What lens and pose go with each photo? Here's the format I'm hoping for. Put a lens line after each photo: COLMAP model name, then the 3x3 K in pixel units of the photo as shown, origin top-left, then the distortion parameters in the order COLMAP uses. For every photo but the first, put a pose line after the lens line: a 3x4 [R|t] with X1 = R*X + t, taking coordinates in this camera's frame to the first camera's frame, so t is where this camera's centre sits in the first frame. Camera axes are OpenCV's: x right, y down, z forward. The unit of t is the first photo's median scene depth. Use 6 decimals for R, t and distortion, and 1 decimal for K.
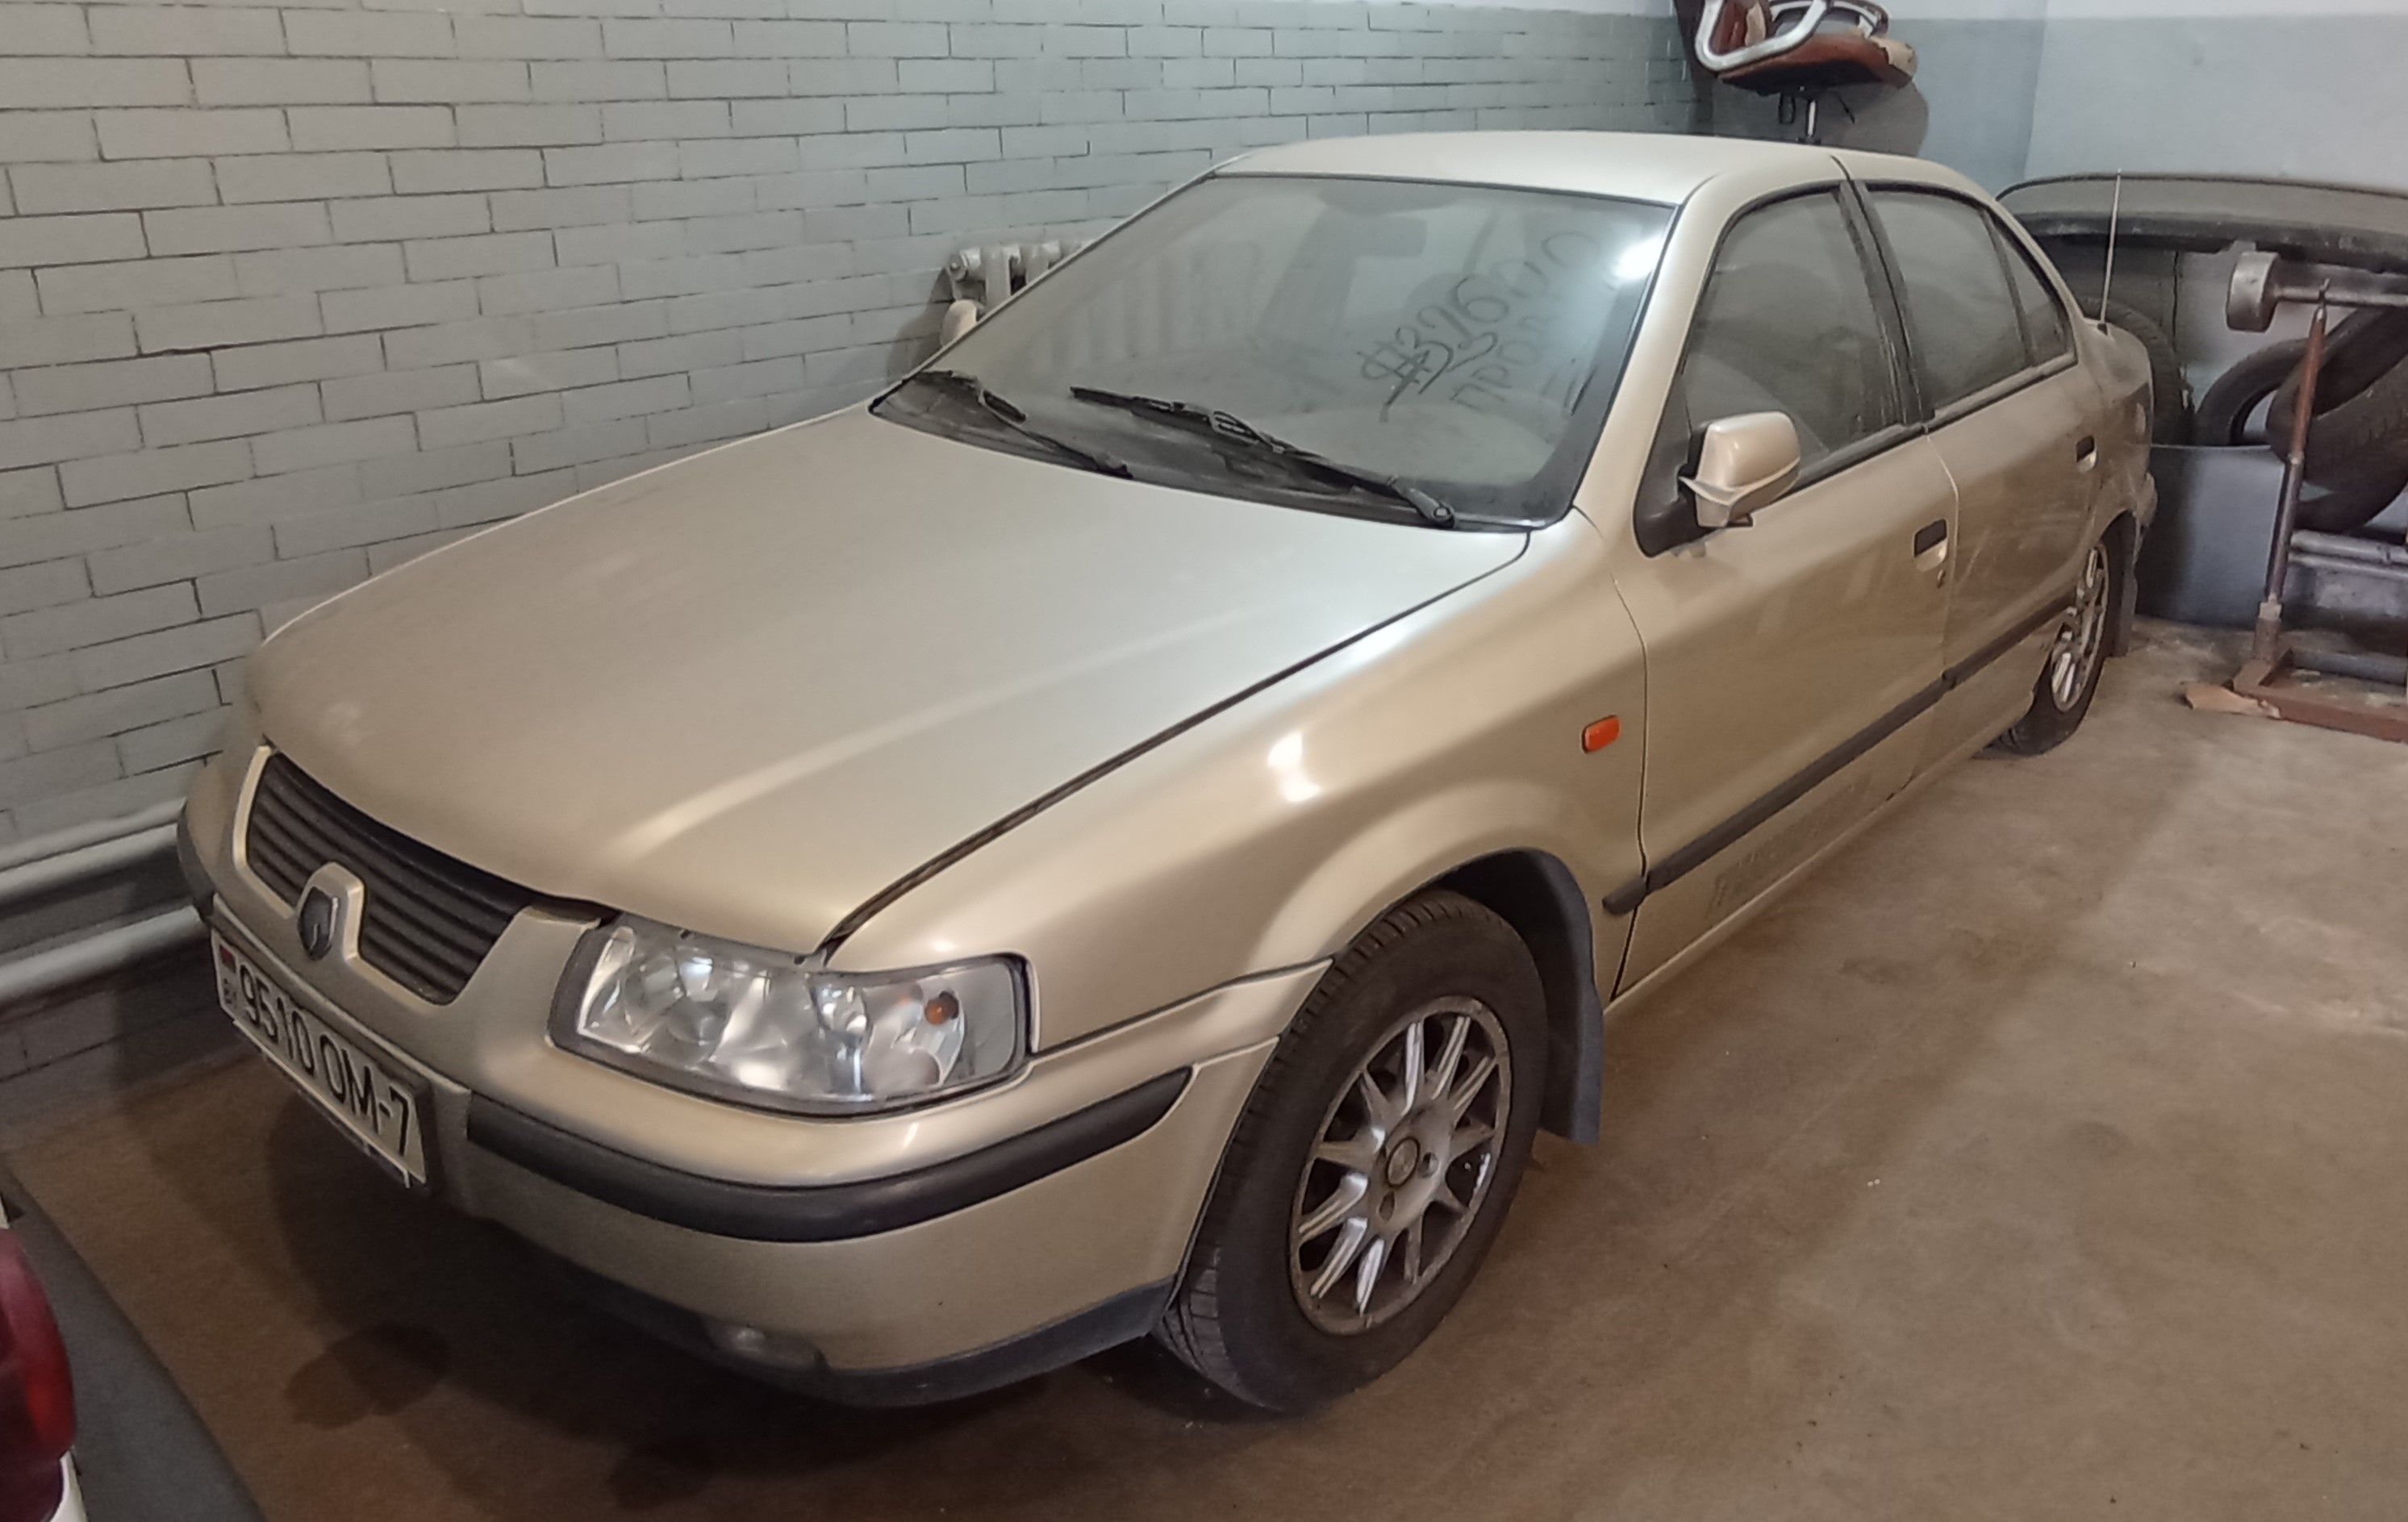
lens RADIAL K [[1843.6, 0, 1237.7], [0, 1843.6, 612.1], [0, 0, 1]] dist [-0.045258, 0.088536]
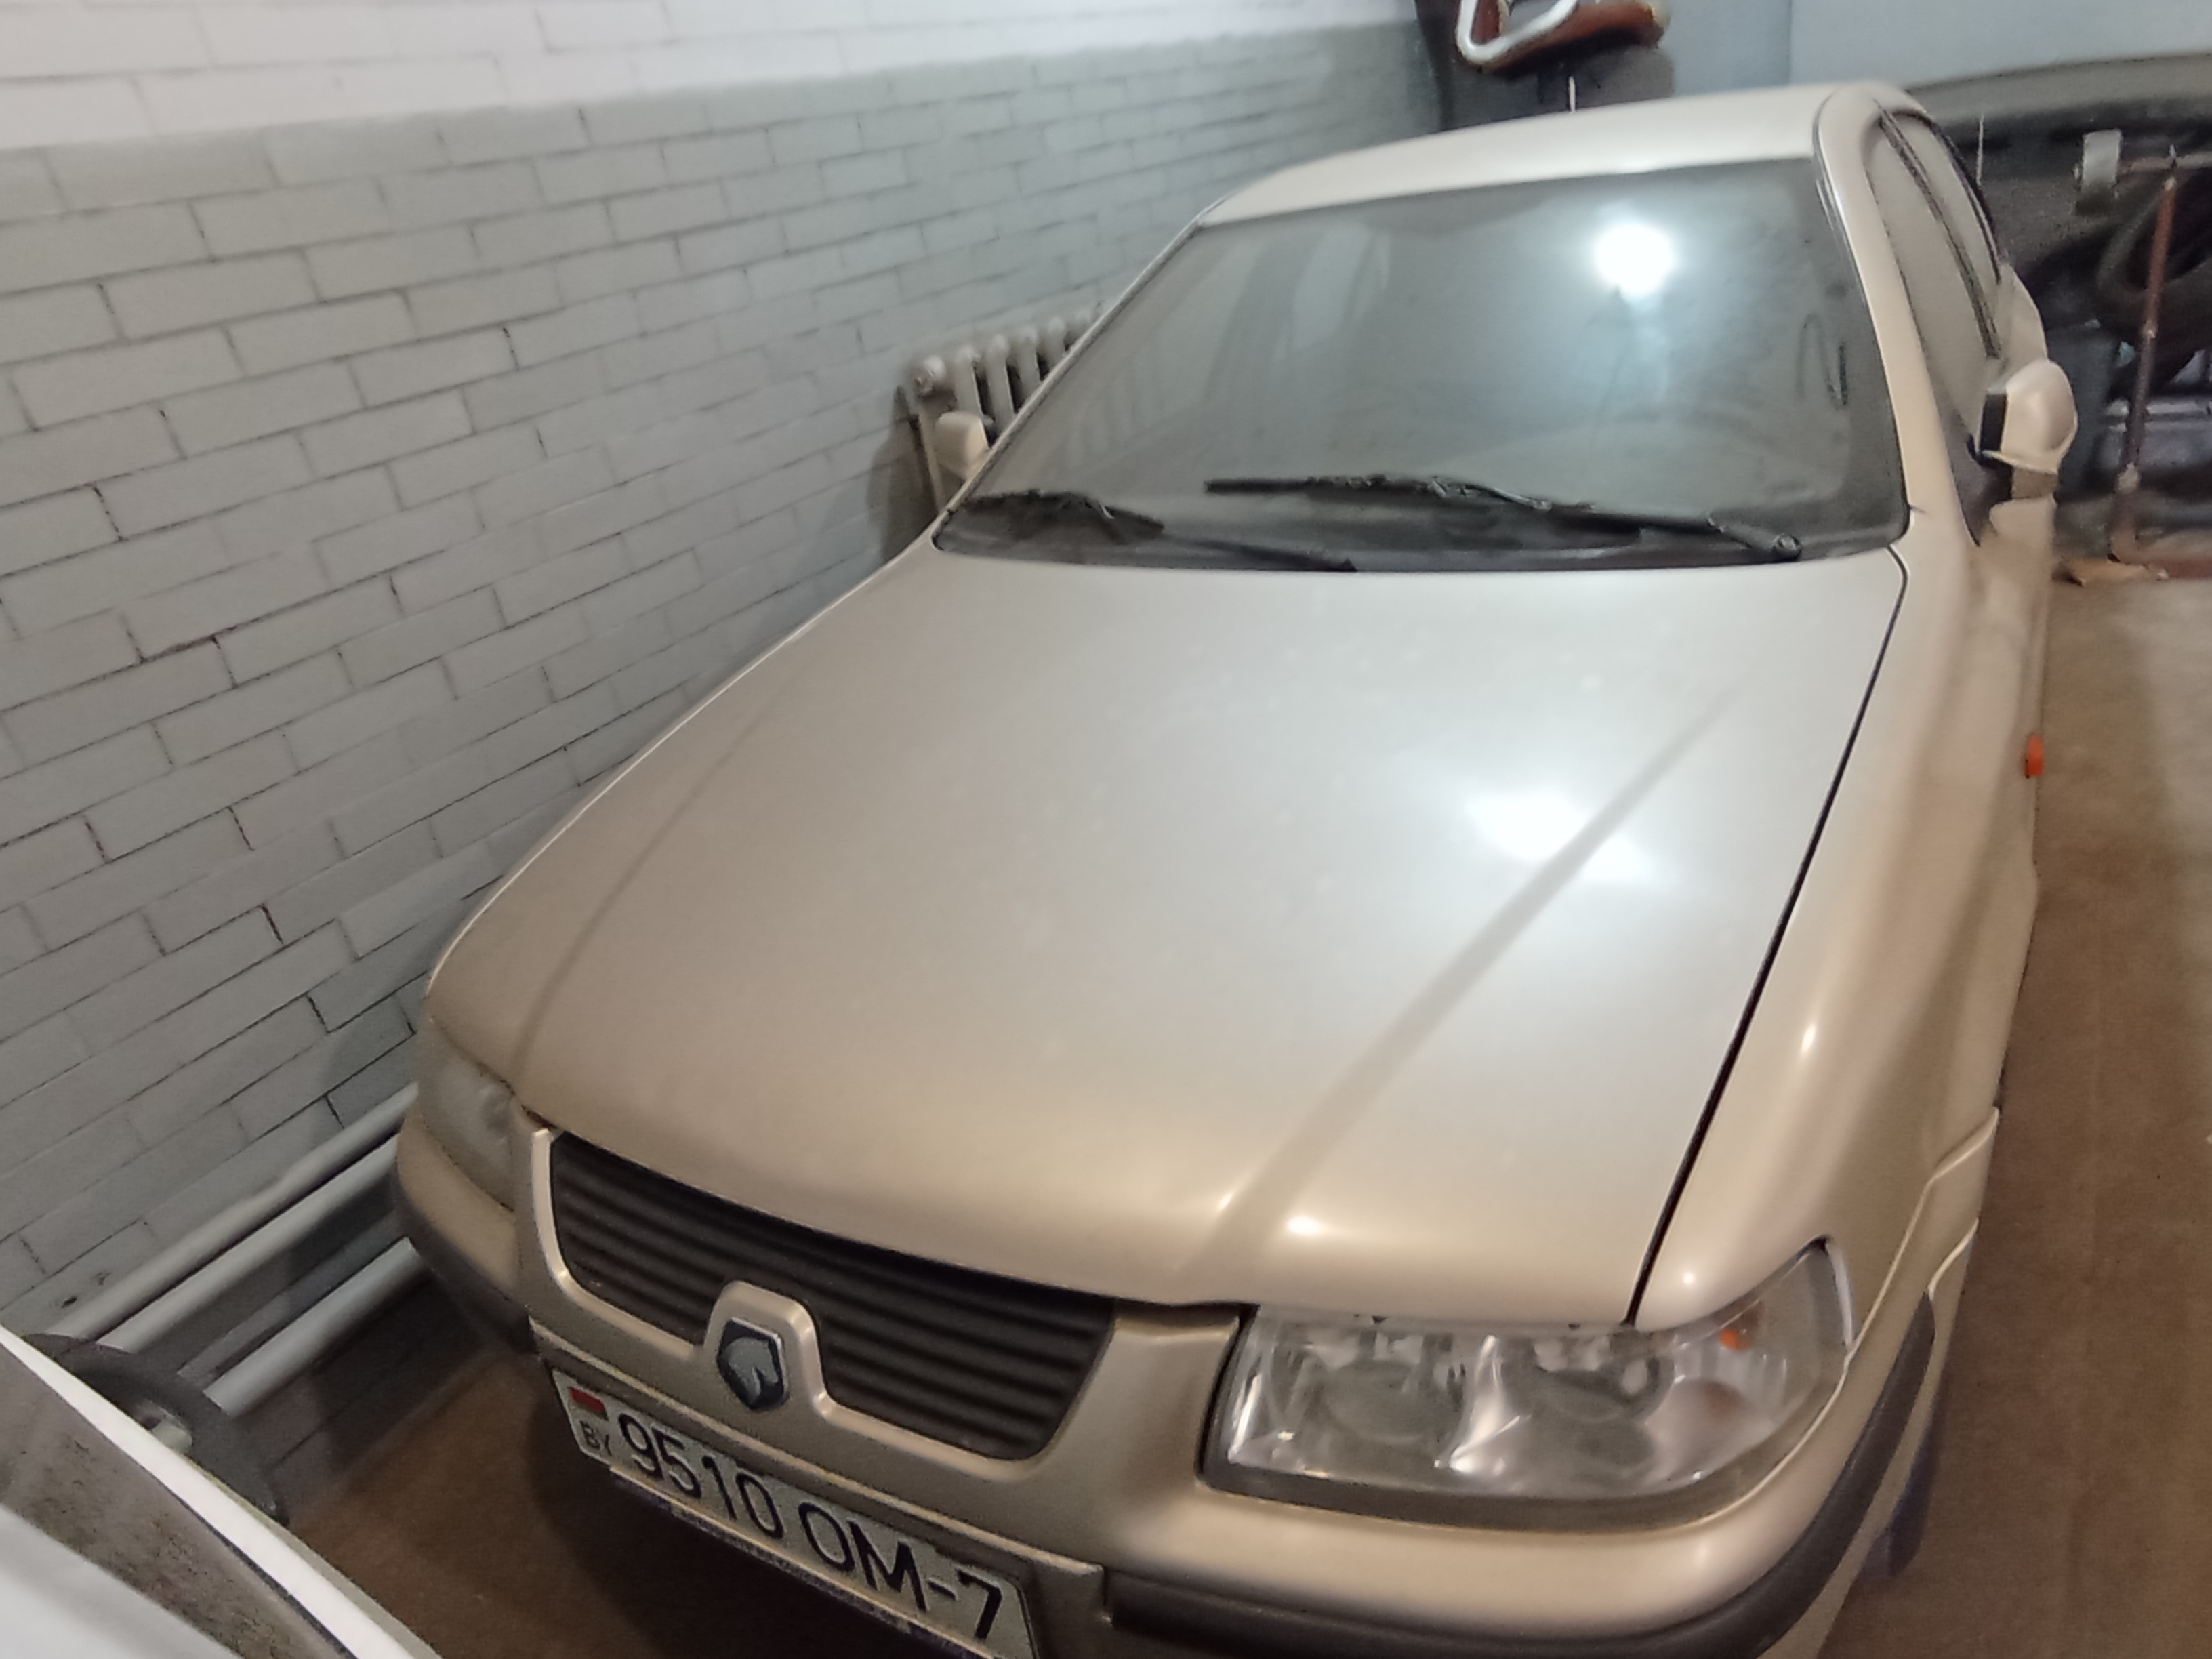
lens RADIAL K [[1566.2, 0, 1106.0], [0, 1566.2, 829.5], [0, 0, 1]] dist [-0.071015, 0.111528]
pose [[0.972834, -0.212716, 0.091356, -0.233921], [0.200035, 0.971017, 0.130816, -0.064742], [-0.116535, -0.108988, 0.987188, 0.233102]]
